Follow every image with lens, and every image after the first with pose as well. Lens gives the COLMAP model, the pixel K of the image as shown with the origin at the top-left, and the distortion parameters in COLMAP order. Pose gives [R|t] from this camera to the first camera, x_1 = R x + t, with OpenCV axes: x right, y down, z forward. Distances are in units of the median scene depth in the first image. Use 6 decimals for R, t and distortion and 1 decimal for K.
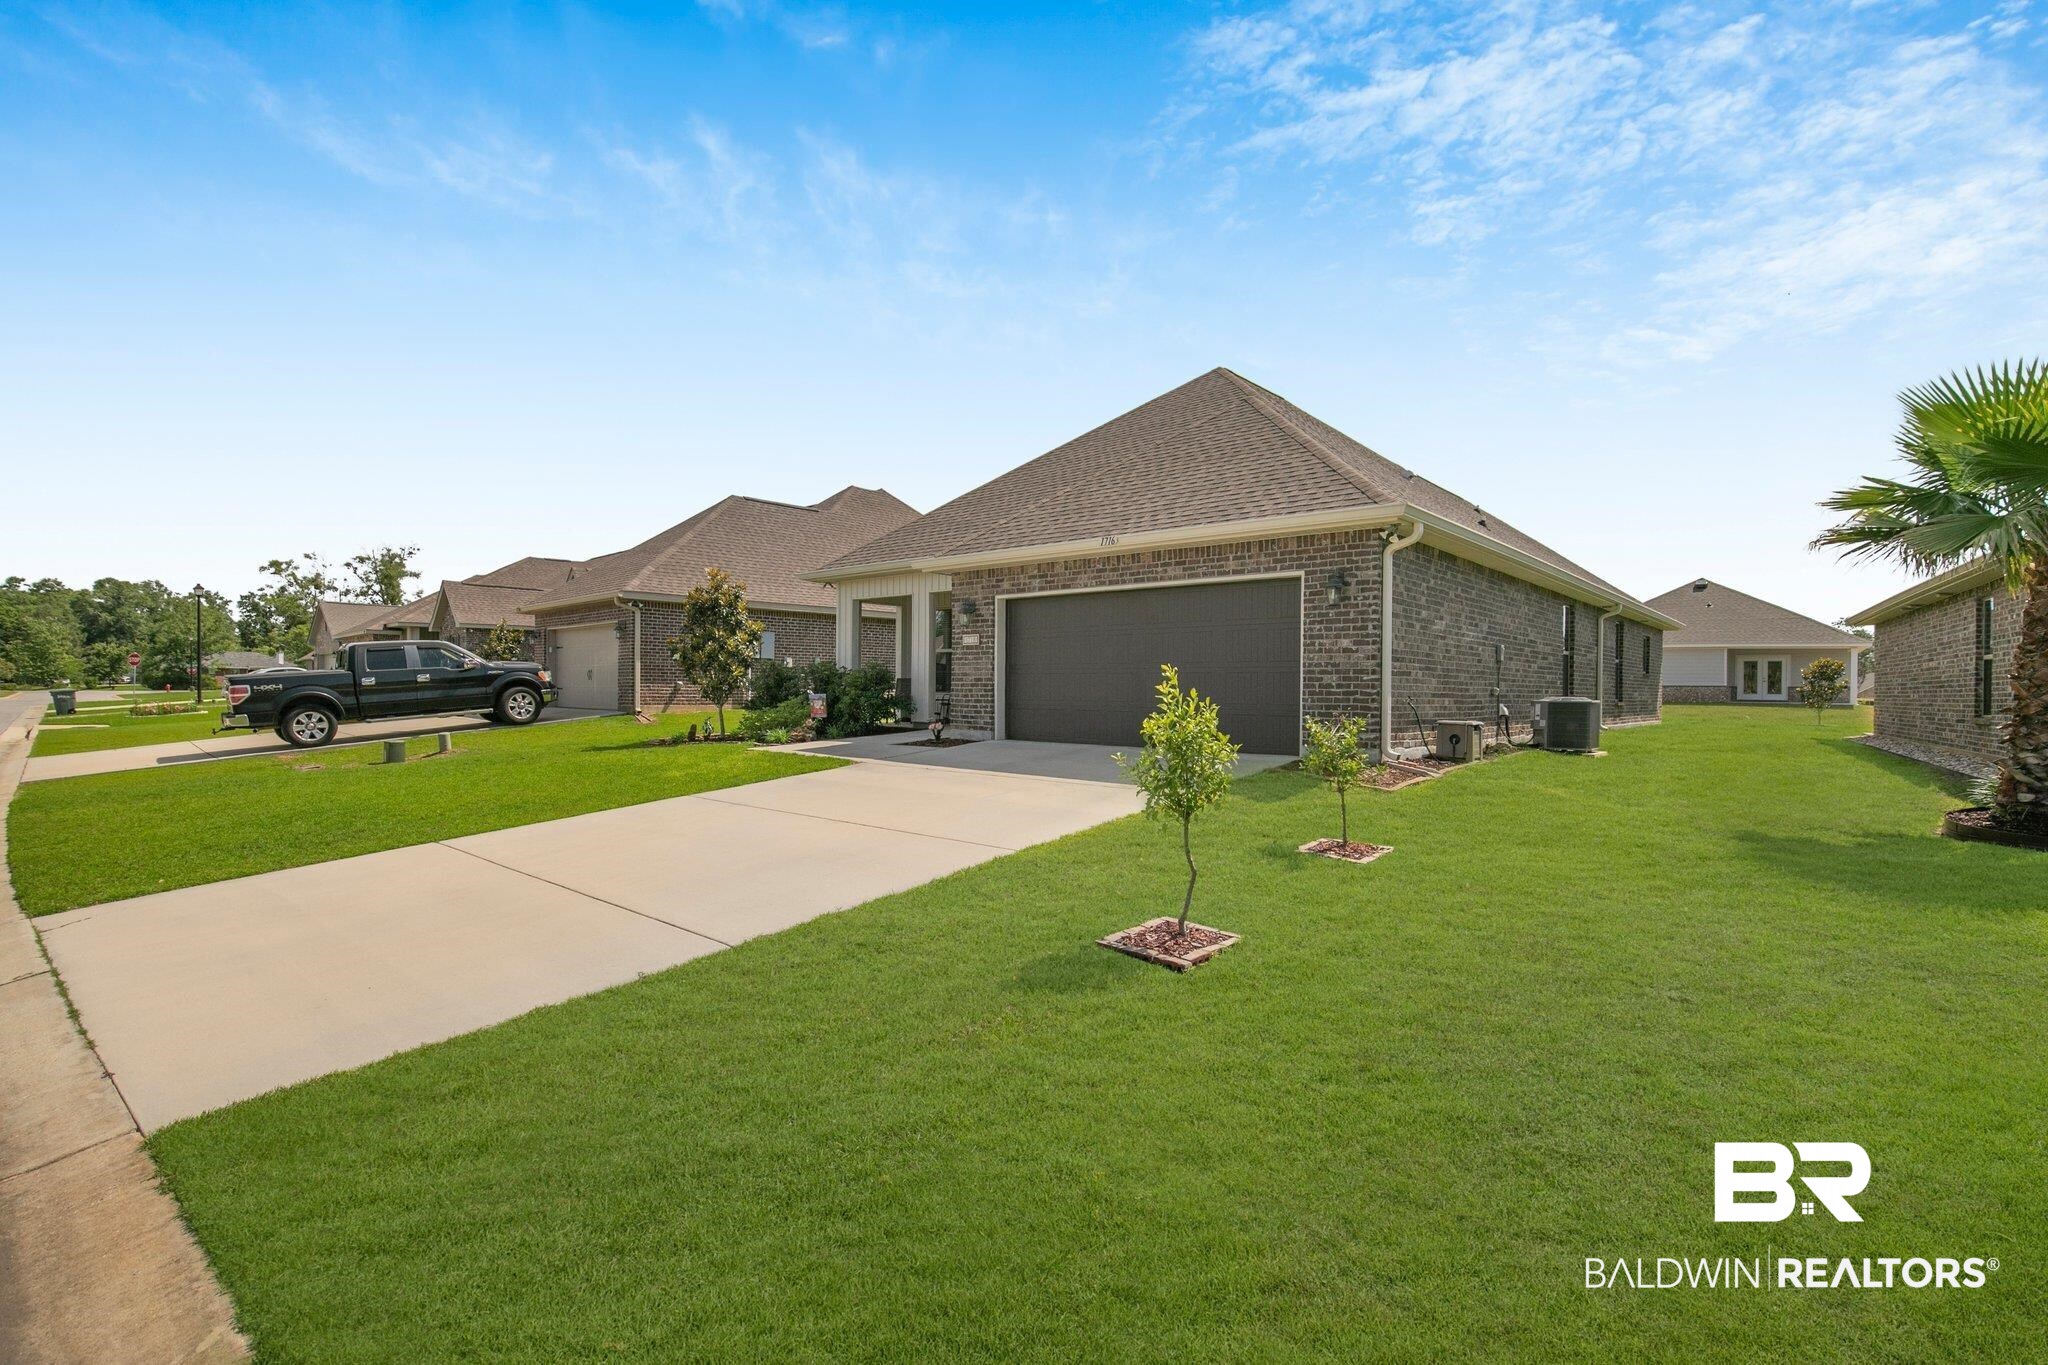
lens RADIAL K [[965.4, 0, 1010.1], [0, 965.4, 694.2], [0, 0, 1]] dist [-0.018612, 0.000076]
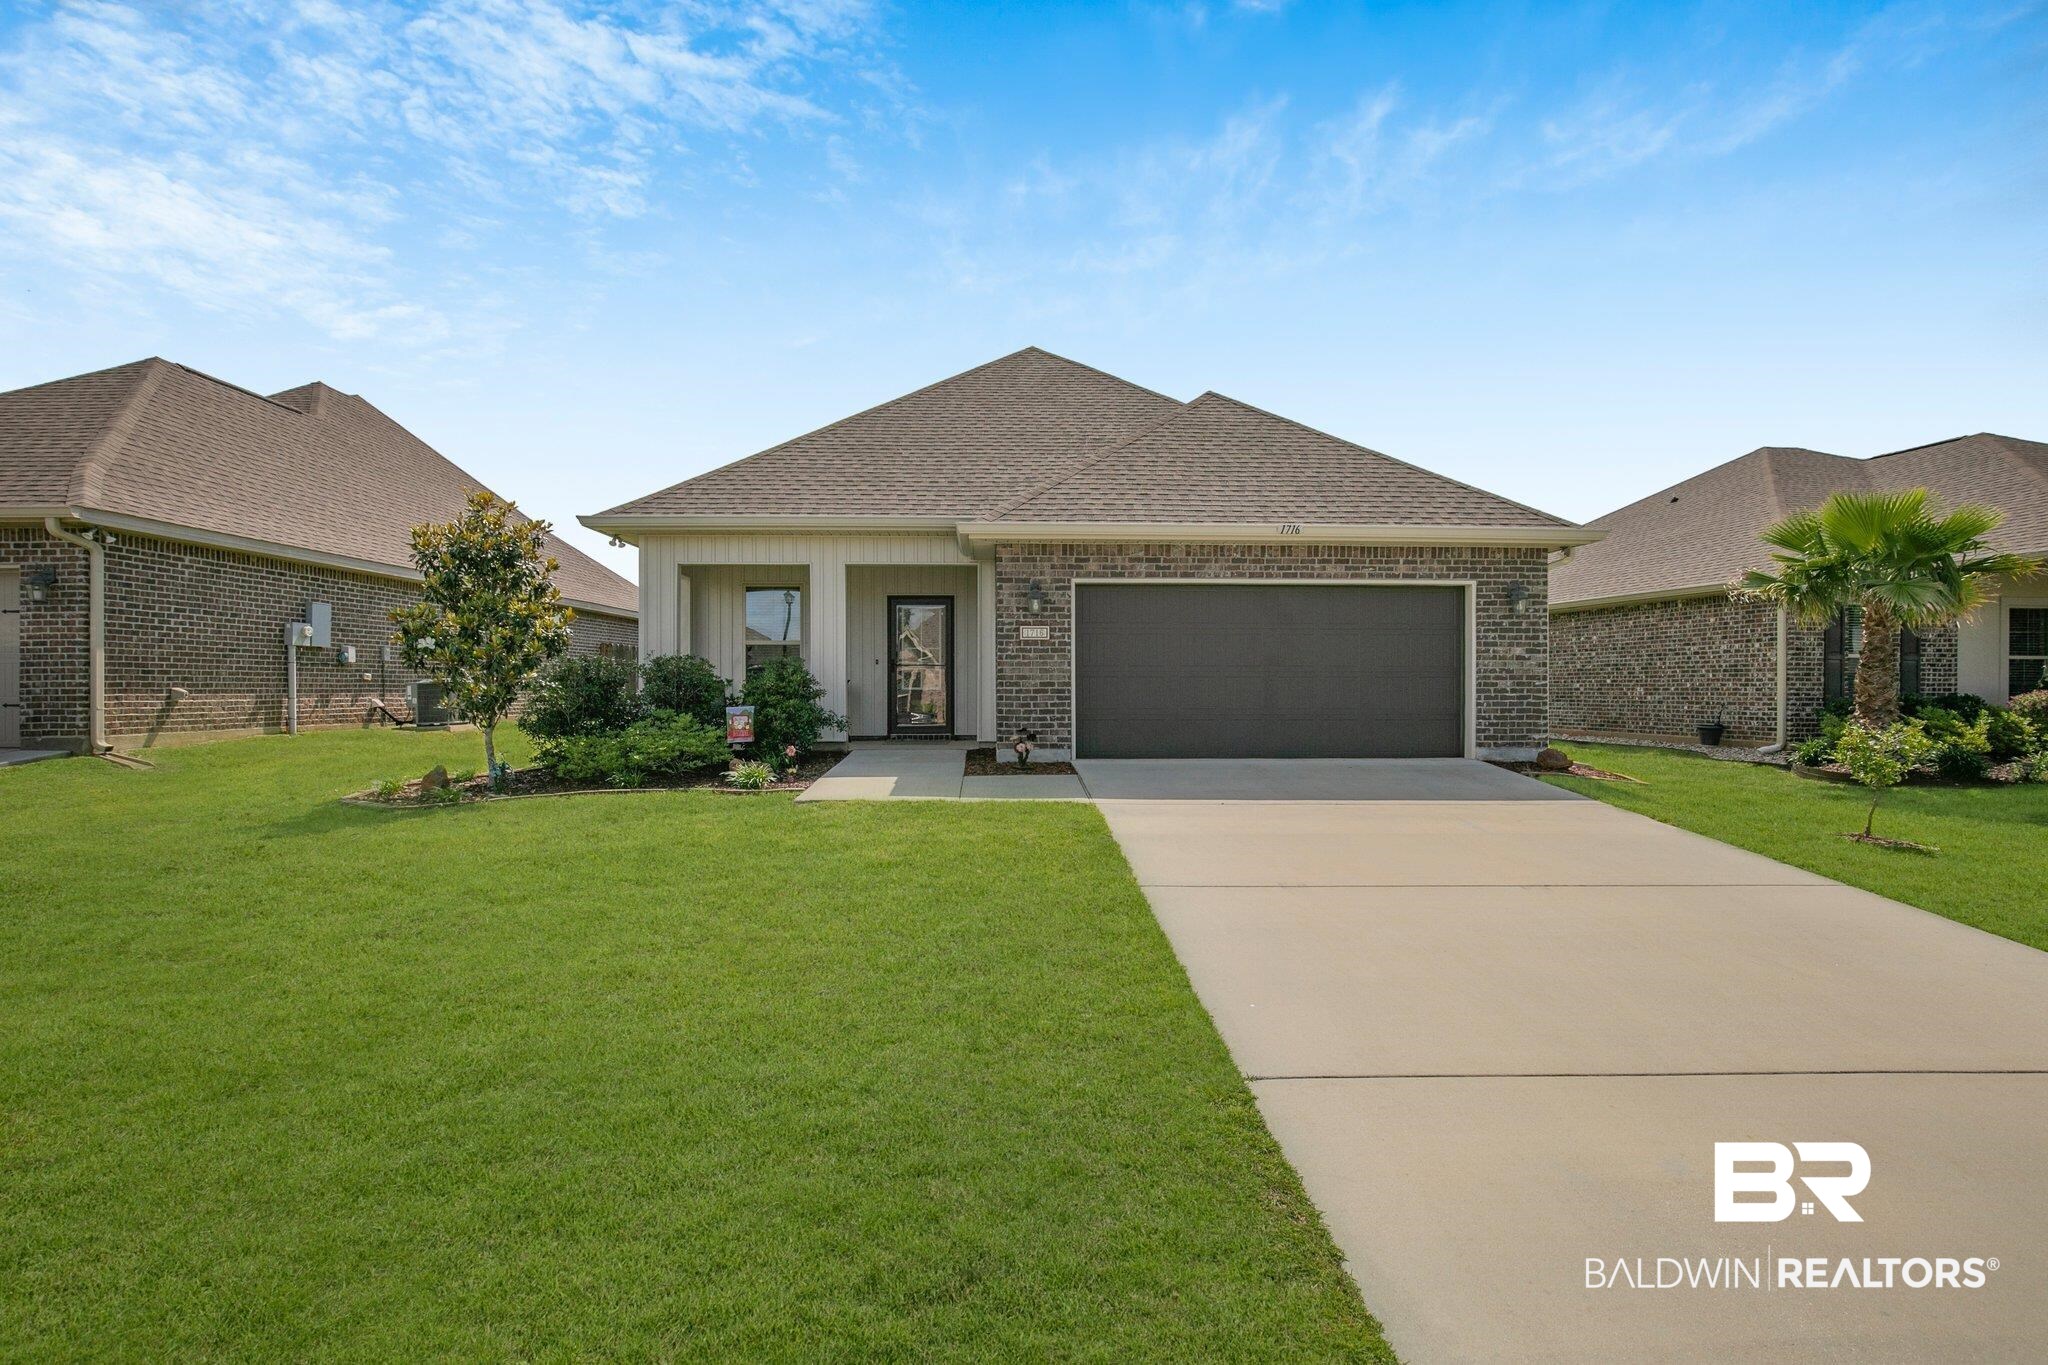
lens RADIAL K [[965.4, 0, 1033.4], [0, 965.4, 691.3], [0, 0, 1]] dist [-0.018612, 0.000076]
pose [[0.712968, -0.009887, 0.701127, -0.590063], [0.010104, 0.999942, 0.003826, -0.012914], [-0.701124, 0.004356, 0.713026, 0.454784]]
